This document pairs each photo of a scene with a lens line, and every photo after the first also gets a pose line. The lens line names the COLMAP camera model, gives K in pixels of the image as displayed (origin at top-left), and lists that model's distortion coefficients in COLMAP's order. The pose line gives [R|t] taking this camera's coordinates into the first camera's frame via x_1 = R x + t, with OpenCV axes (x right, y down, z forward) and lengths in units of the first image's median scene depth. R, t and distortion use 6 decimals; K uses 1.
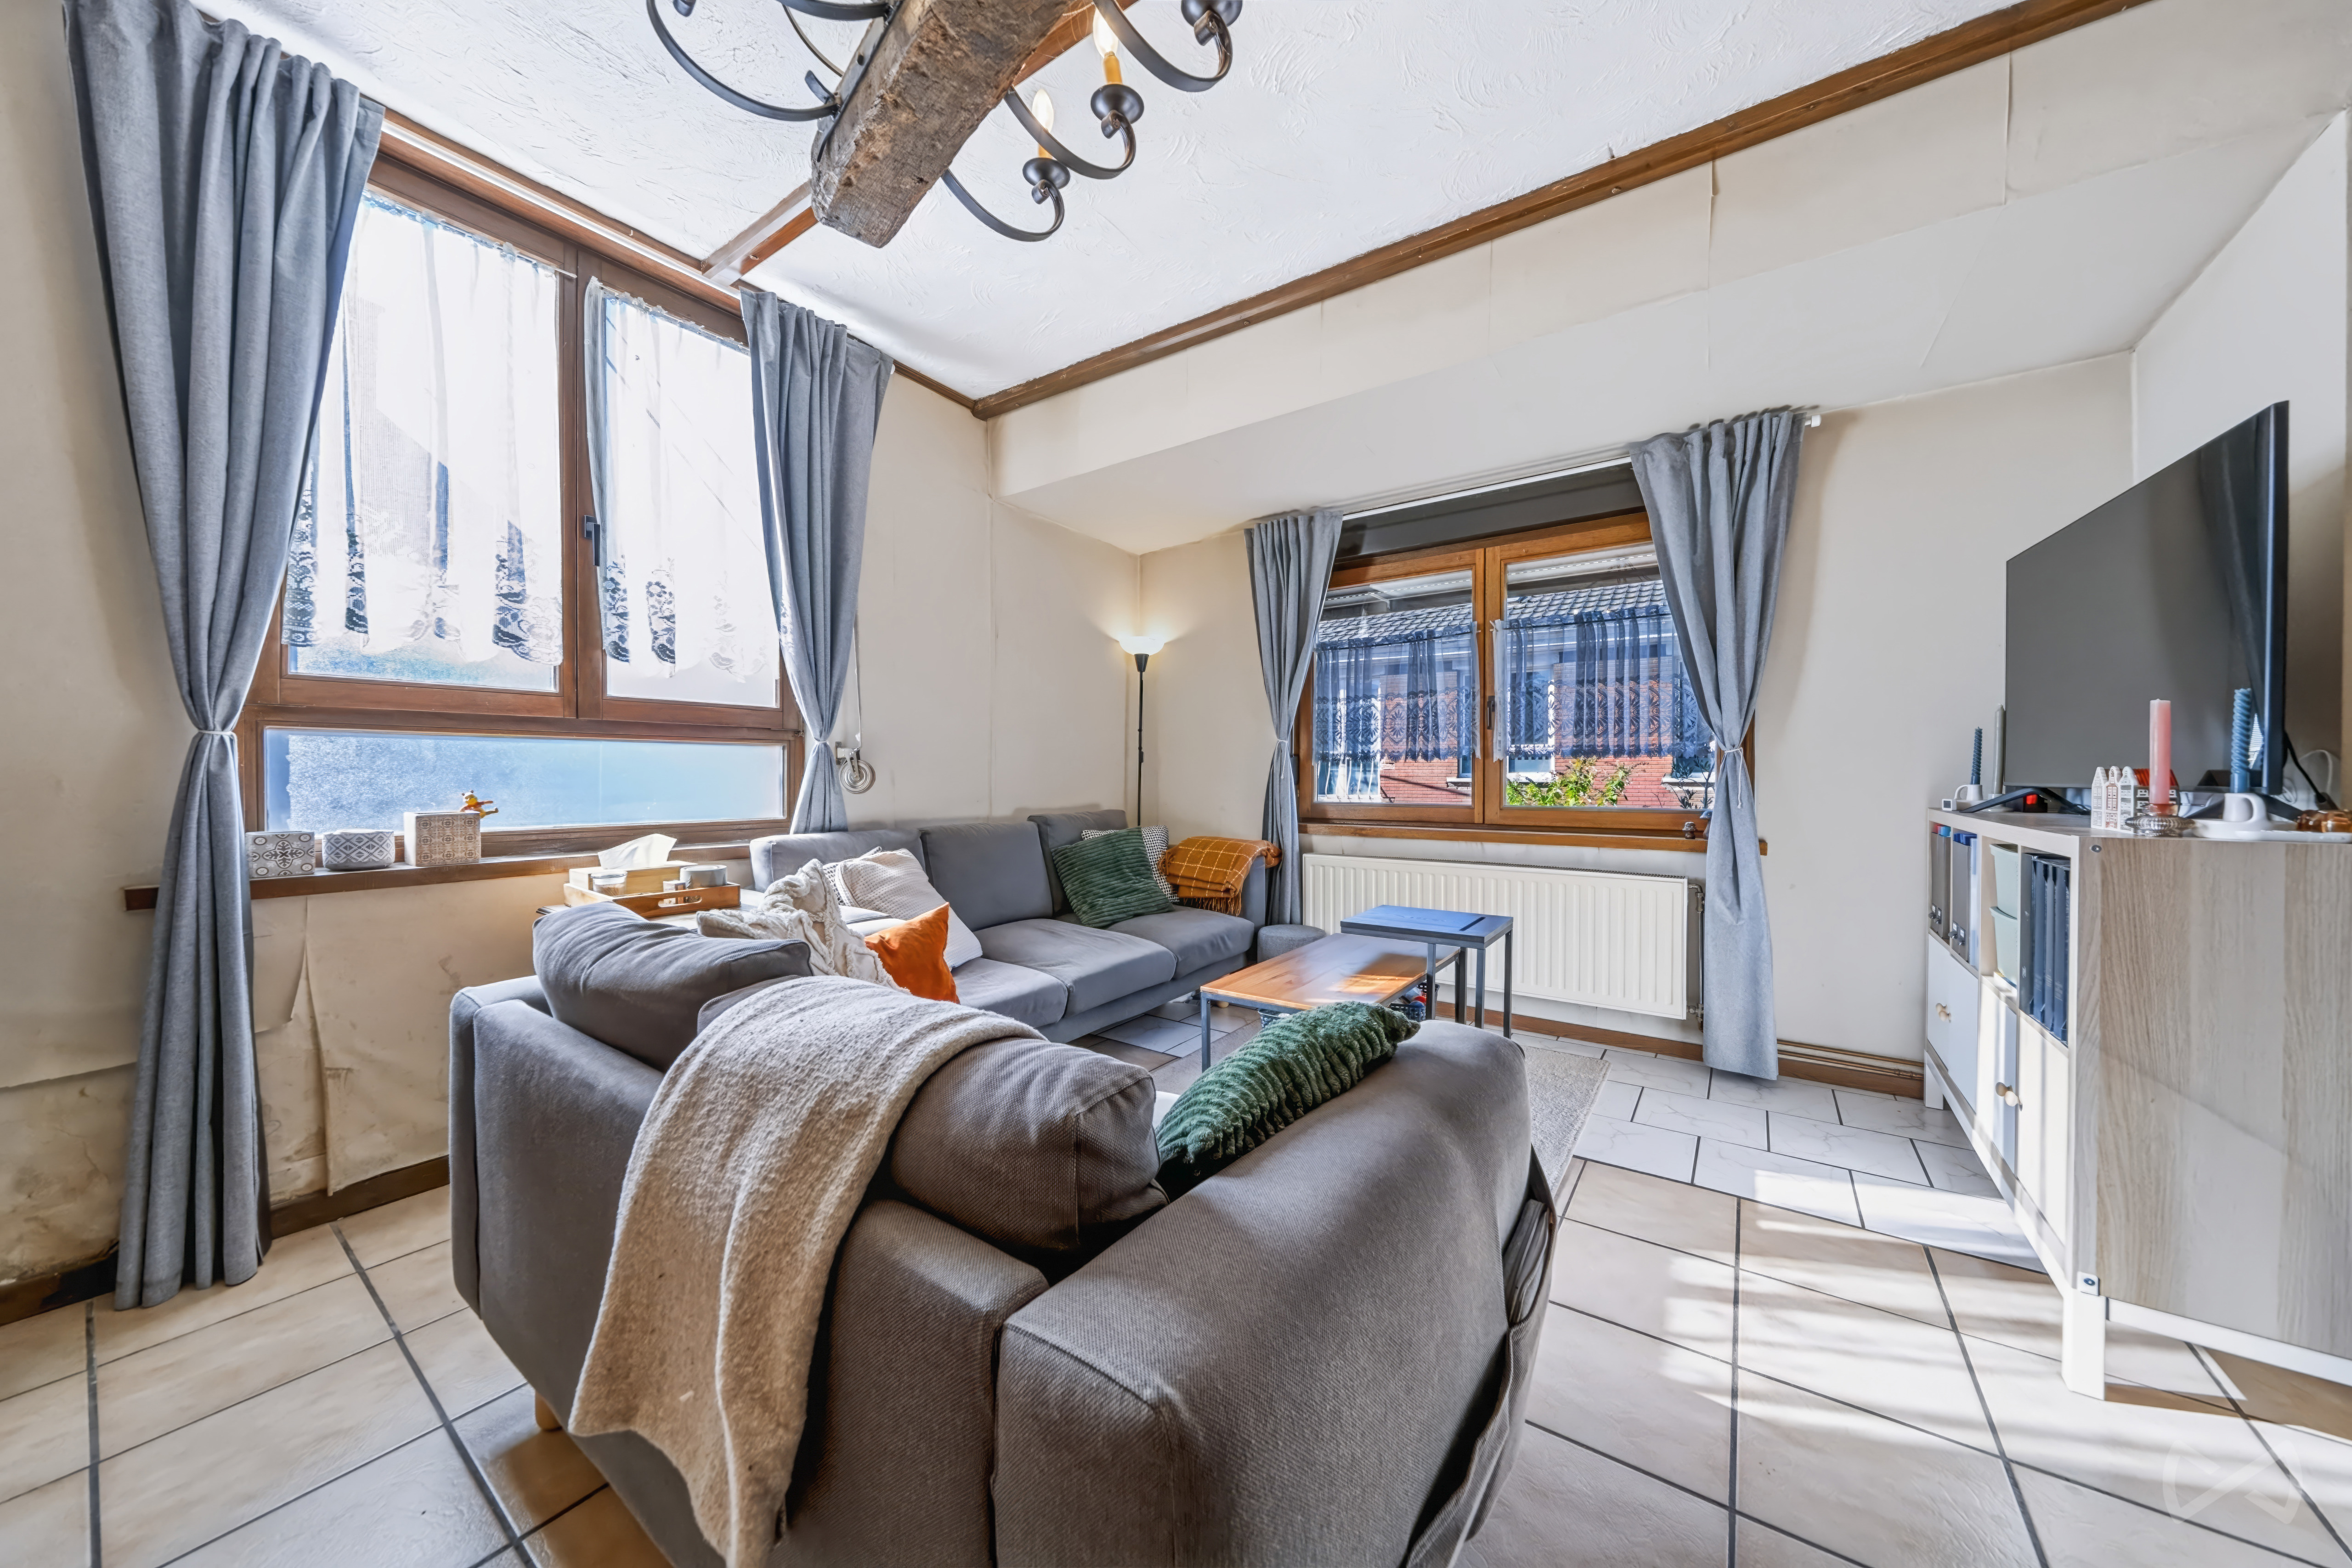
lens RADIAL K [[797.1, 0, 1176.4], [0, 797.1, 782.5], [0, 0, 1]] dist [-0.008858, 0.001044]
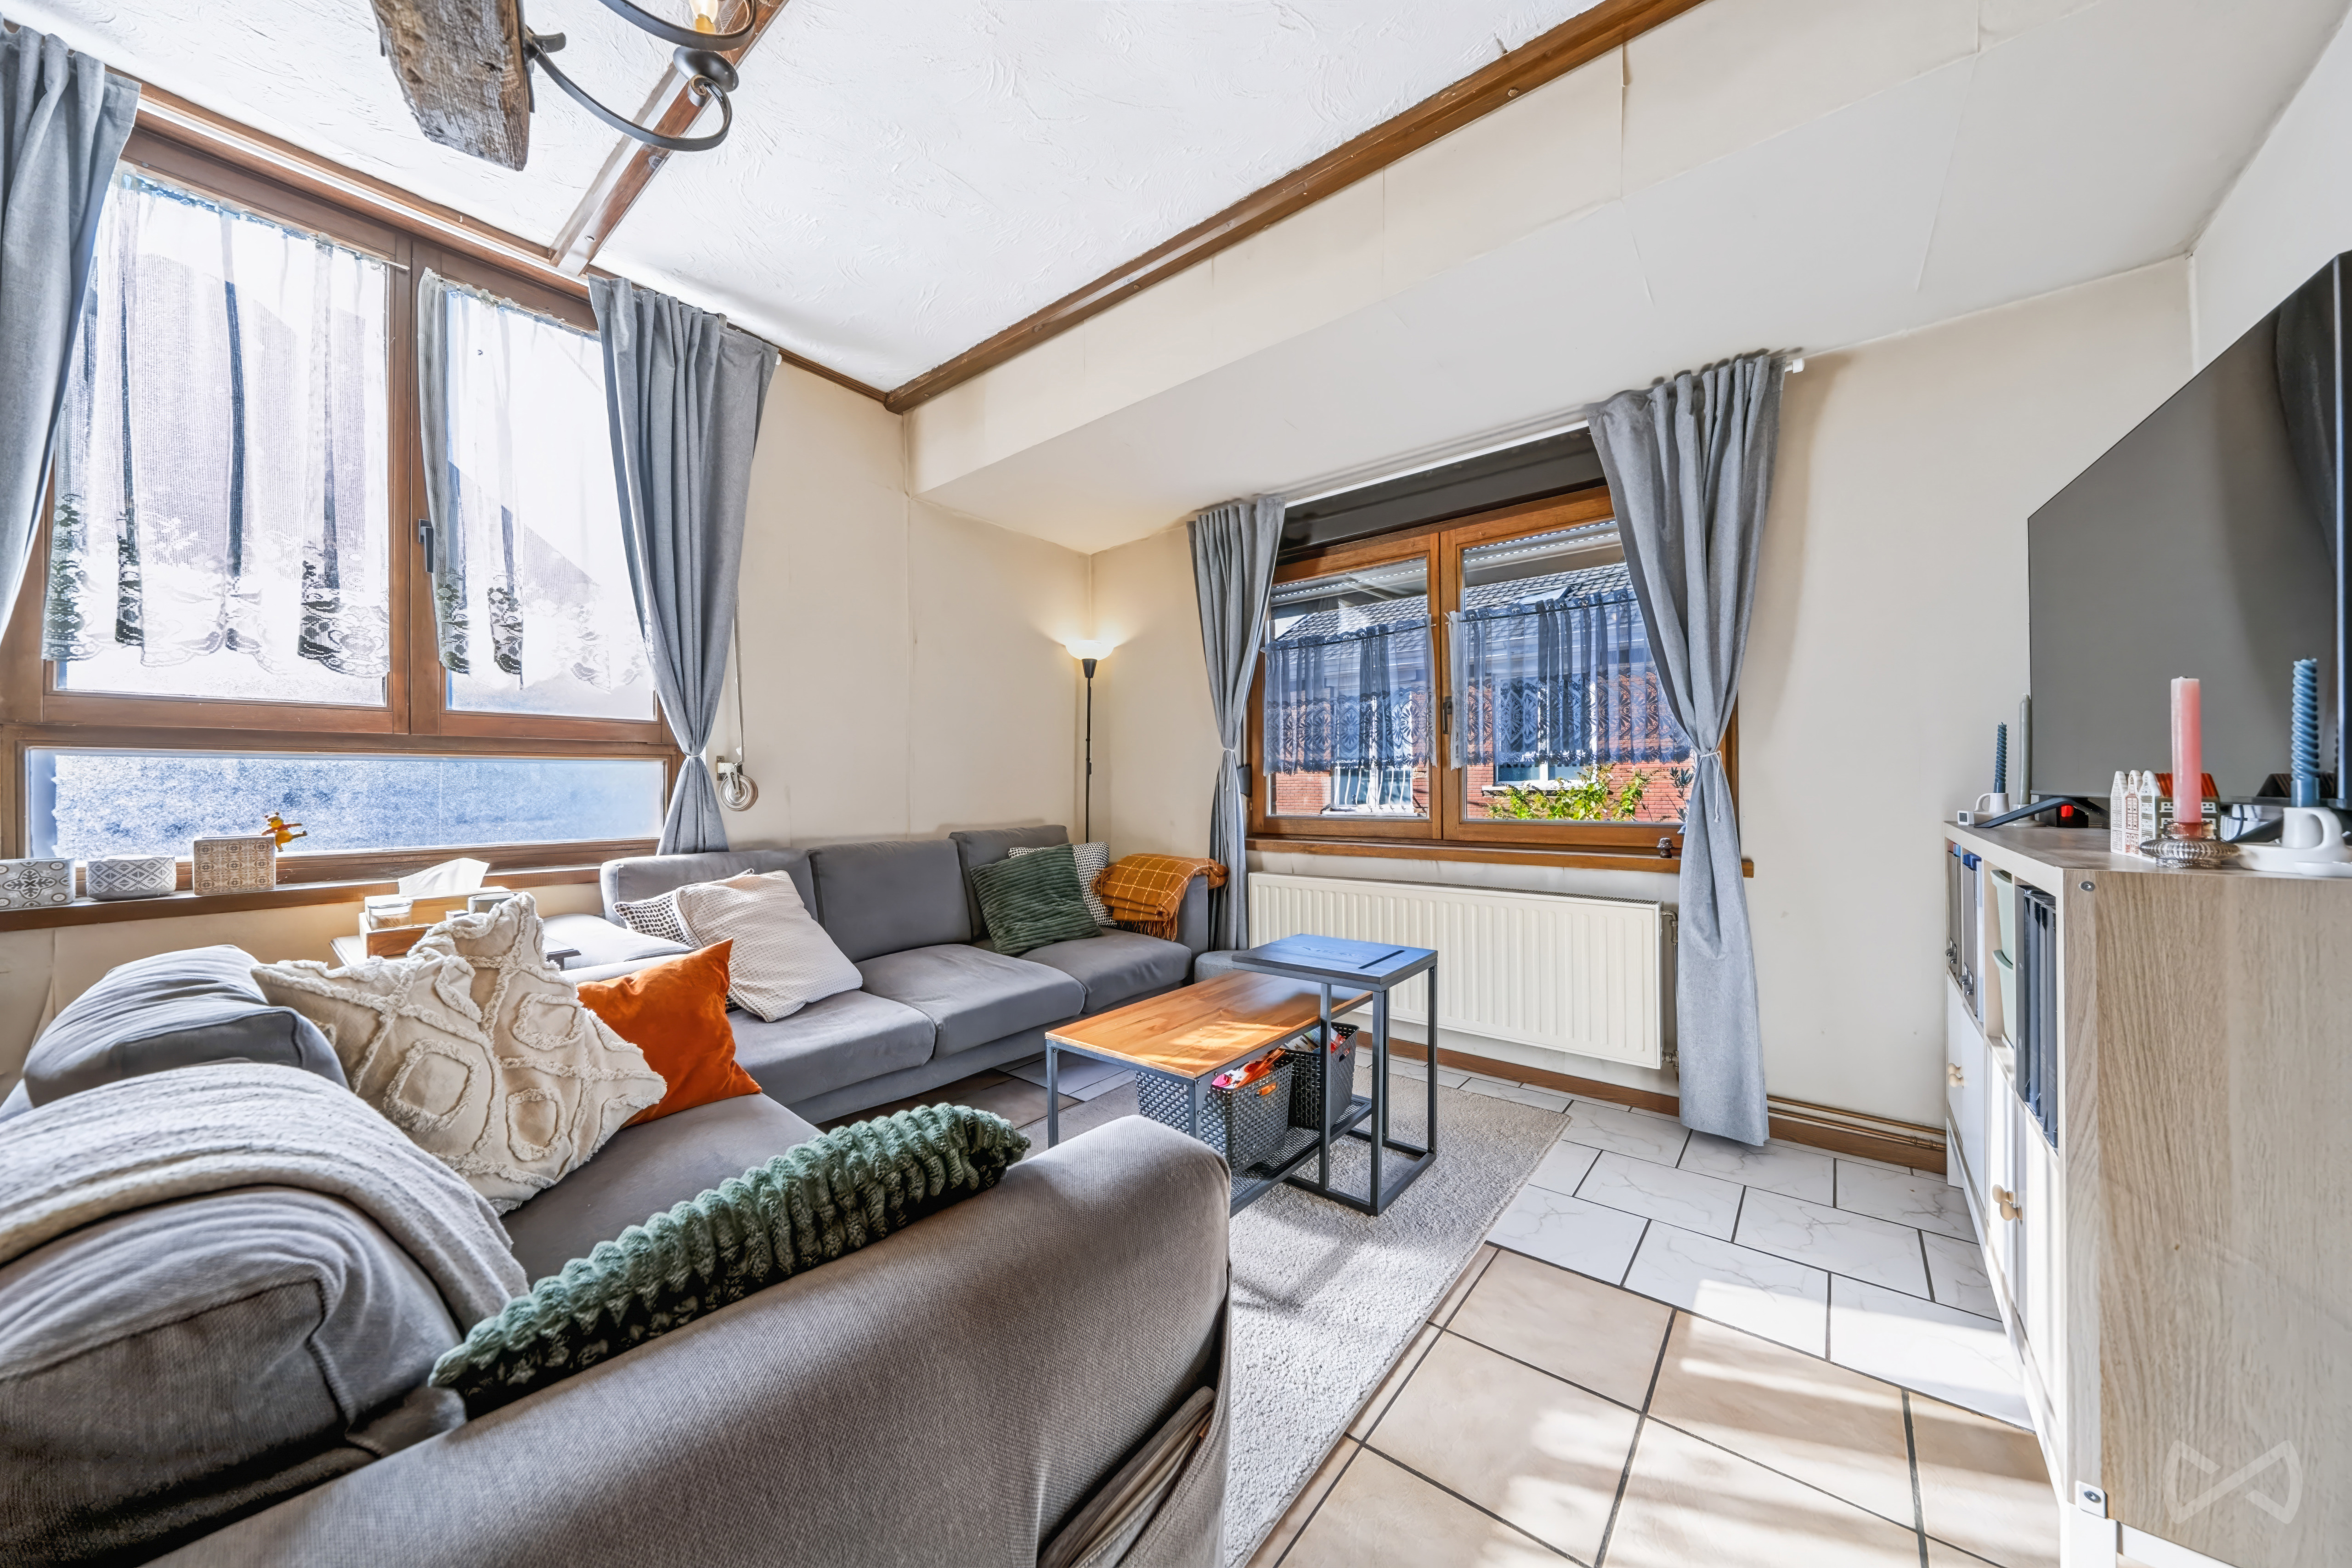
lens RADIAL K [[797.1, 0, 1176.3], [0, 797.1, 781.6], [0, 0, 1]] dist [-0.008858, 0.001044]
pose [[0.997754, -0.008974, -0.066374, 0.201284], [0.008036, 0.999864, -0.014389, -0.003825], [0.066494, 0.013823, 0.997691, 0.118781]]
